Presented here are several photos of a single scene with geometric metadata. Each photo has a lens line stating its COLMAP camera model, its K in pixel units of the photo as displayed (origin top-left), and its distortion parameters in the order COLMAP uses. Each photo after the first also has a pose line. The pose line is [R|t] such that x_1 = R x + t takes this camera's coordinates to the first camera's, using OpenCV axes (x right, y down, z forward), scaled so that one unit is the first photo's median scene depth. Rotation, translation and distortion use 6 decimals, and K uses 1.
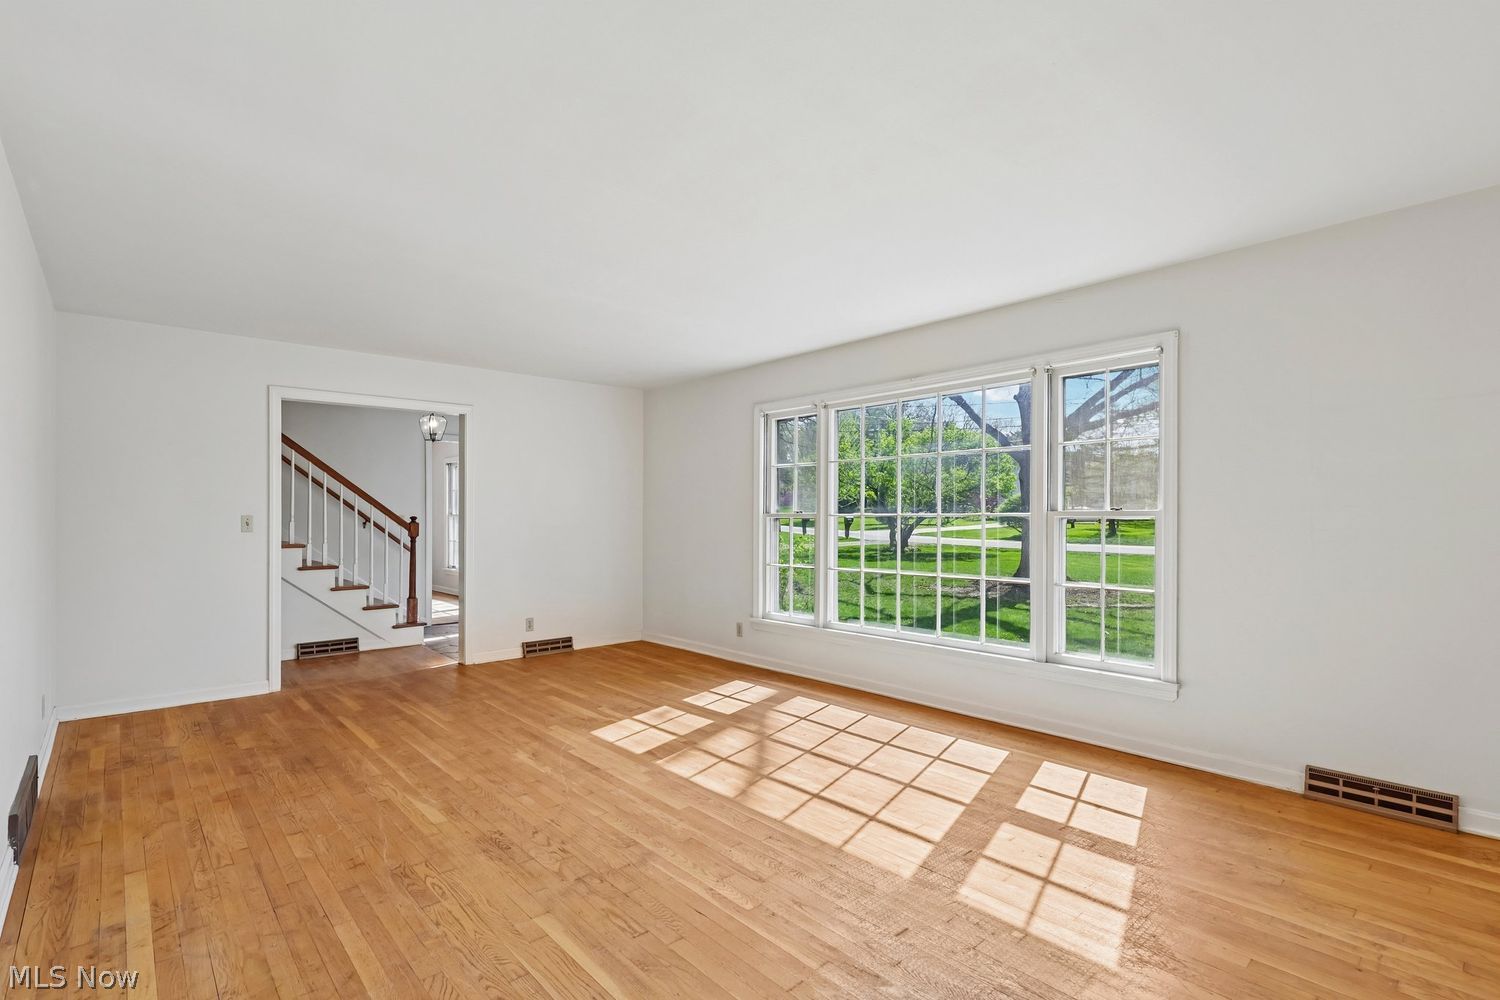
lens RADIAL K [[703.7, 0, 712.3], [0, 703.7, 521.2], [0, 0, 1]] dist [-0.002659, 0.000251]
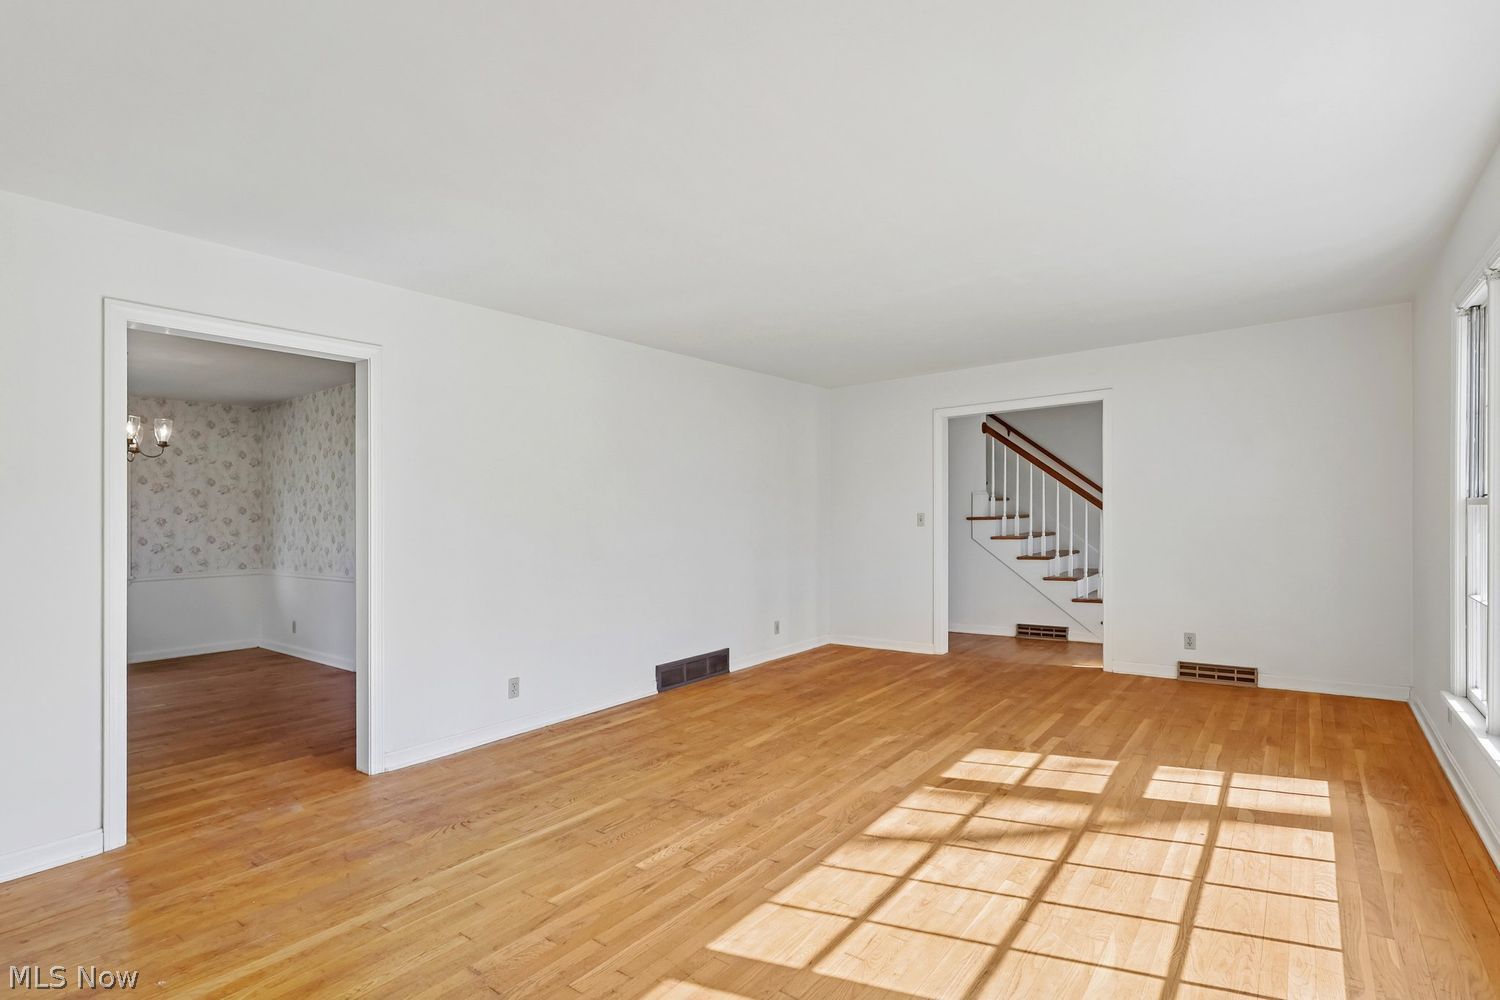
lens RADIAL K [[703.7, 0, 749.8], [0, 703.7, 511.1], [0, 0, 1]] dist [-0.002659, 0.000251]
pose [[0.212297, -0.012779, -0.977122, 0.669232], [0.016128, 0.999824, -0.009572, -0.006084], [0.977072, -0.013727, 0.212466, 0.520194]]
